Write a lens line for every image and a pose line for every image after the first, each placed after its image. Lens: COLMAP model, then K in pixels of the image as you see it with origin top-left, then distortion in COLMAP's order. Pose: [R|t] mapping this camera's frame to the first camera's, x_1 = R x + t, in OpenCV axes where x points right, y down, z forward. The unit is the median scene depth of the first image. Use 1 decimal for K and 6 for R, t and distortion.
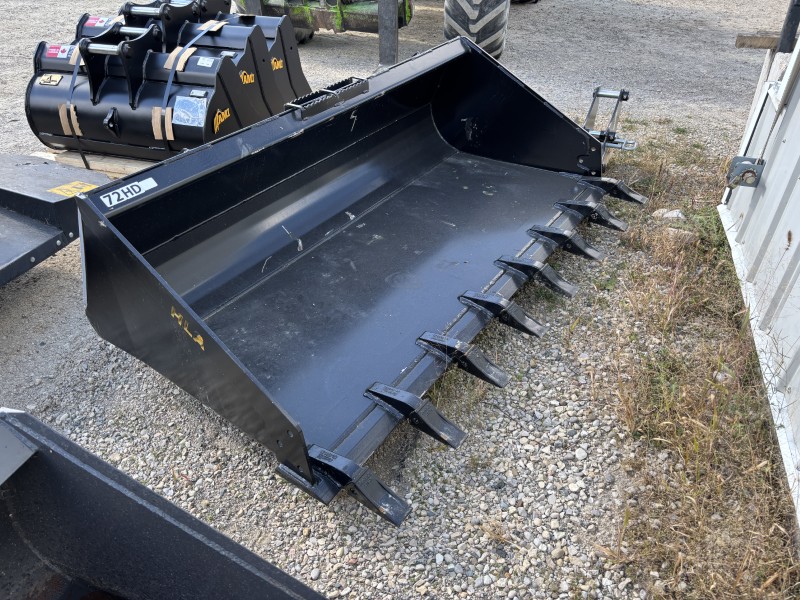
lens RADIAL K [[621.9, 0, 389.4], [0, 621.9, 299.3], [0, 0, 1]] dist [0.015457, 0.004173]
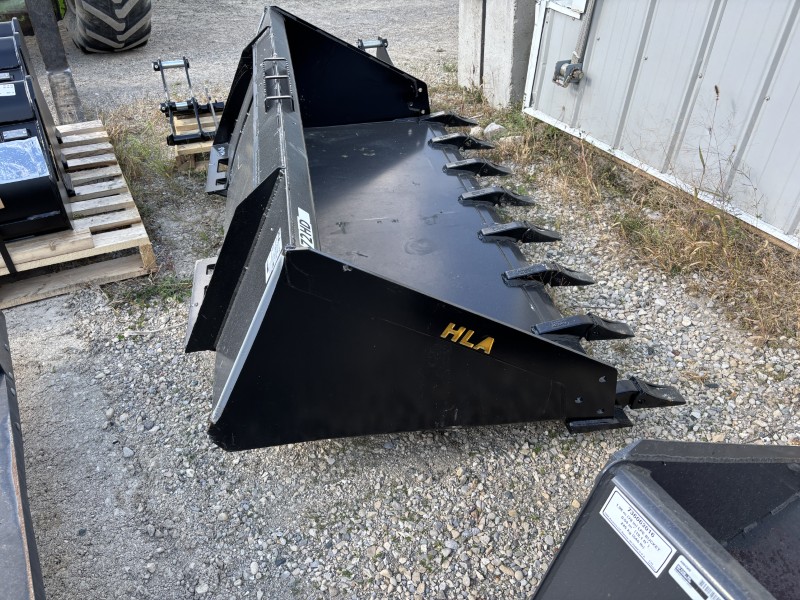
lens RADIAL K [[621.9, 0, 389.4], [0, 621.9, 299.3], [0, 0, 1]] dist [0.015457, 0.004173]
pose [[0.705708, -0.410591, 0.577401, -0.657487], [0.395460, 0.904469, 0.159834, -0.140791], [-0.587868, 0.115543, 0.800663, 0.268907]]
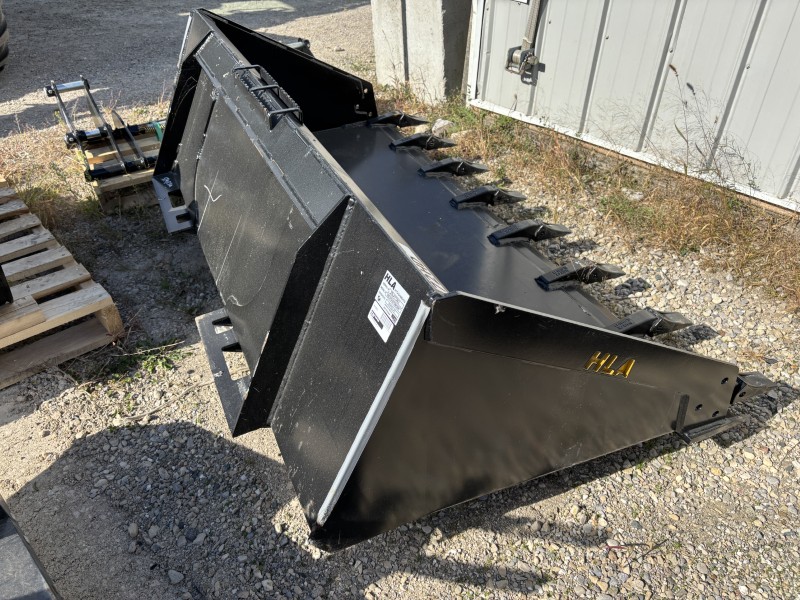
lens RADIAL K [[621.9, 0, 389.4], [0, 621.9, 299.3], [0, 0, 1]] dist [0.015457, 0.004173]
pose [[0.507962, -0.504130, 0.698447, -0.703281], [0.491706, 0.835461, 0.245420, -0.251858], [-0.707249, 0.218766, 0.672265, 0.496720]]
